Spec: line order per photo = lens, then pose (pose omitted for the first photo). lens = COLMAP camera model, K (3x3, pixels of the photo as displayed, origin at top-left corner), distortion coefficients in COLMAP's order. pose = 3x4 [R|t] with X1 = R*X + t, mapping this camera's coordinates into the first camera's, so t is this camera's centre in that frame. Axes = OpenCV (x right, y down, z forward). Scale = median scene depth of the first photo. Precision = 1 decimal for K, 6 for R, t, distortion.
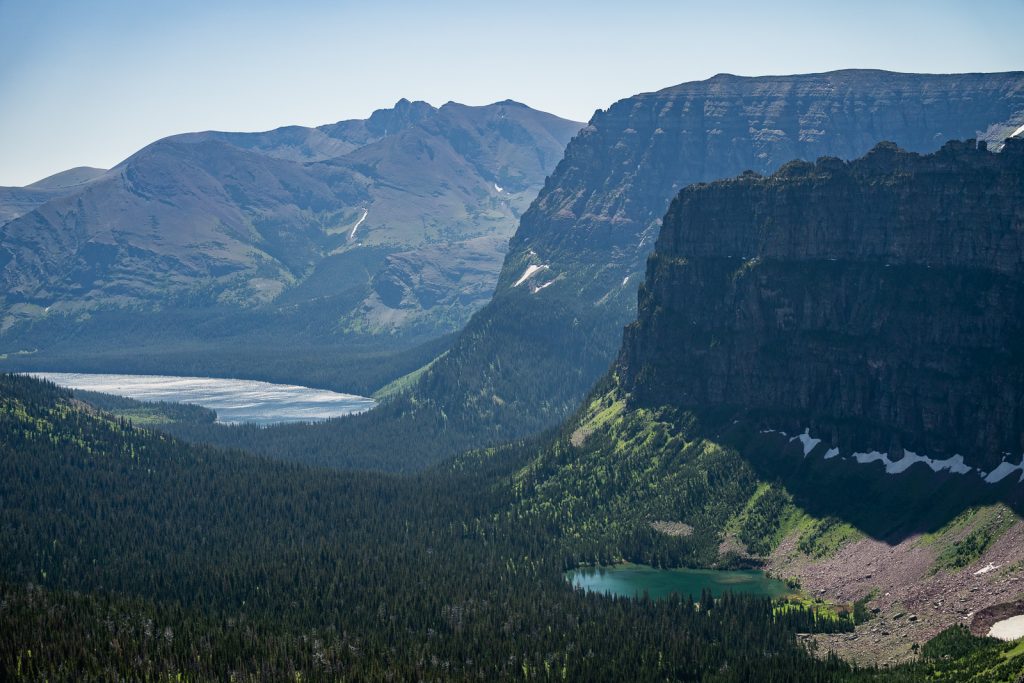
lens RADIAL K [[2218.7, 0, 512.0], [0, 2218.7, 341.5], [0, 0, 1]] dist [0.457452, -0.190267]
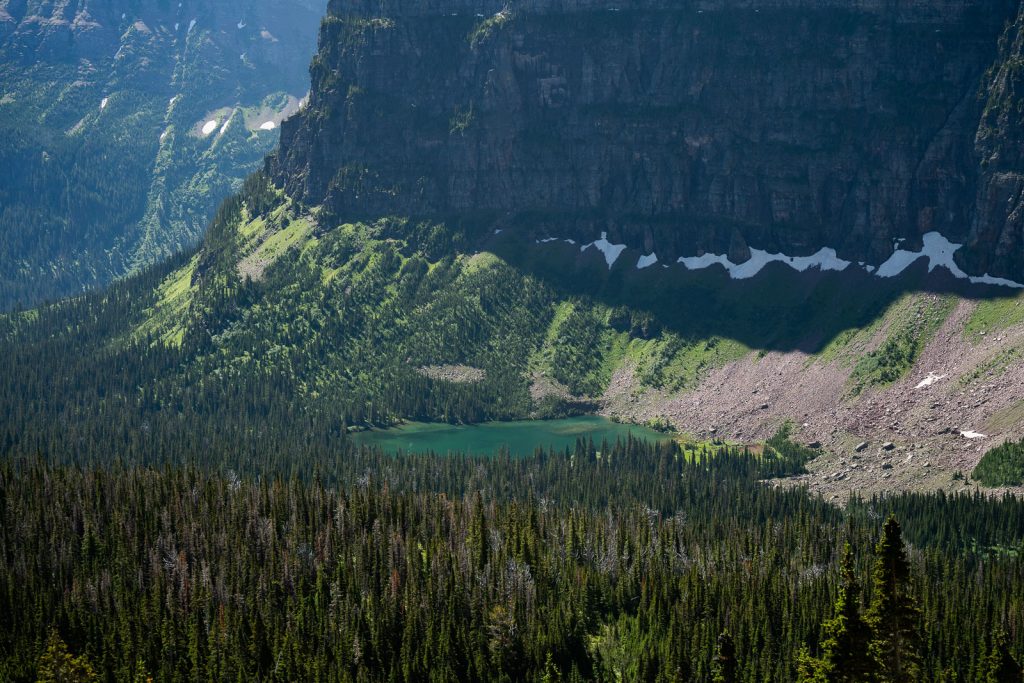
lens RADIAL K [[2218.7, 0, 512.0], [0, 2218.7, 341.5], [0, 0, 1]] dist [0.457452, -0.190267]
pose [[0.903554, -0.050922, 0.425437, -0.221910], [0.042232, 0.998662, 0.029841, 0.052528], [-0.426387, -0.008996, 0.904496, 0.332455]]
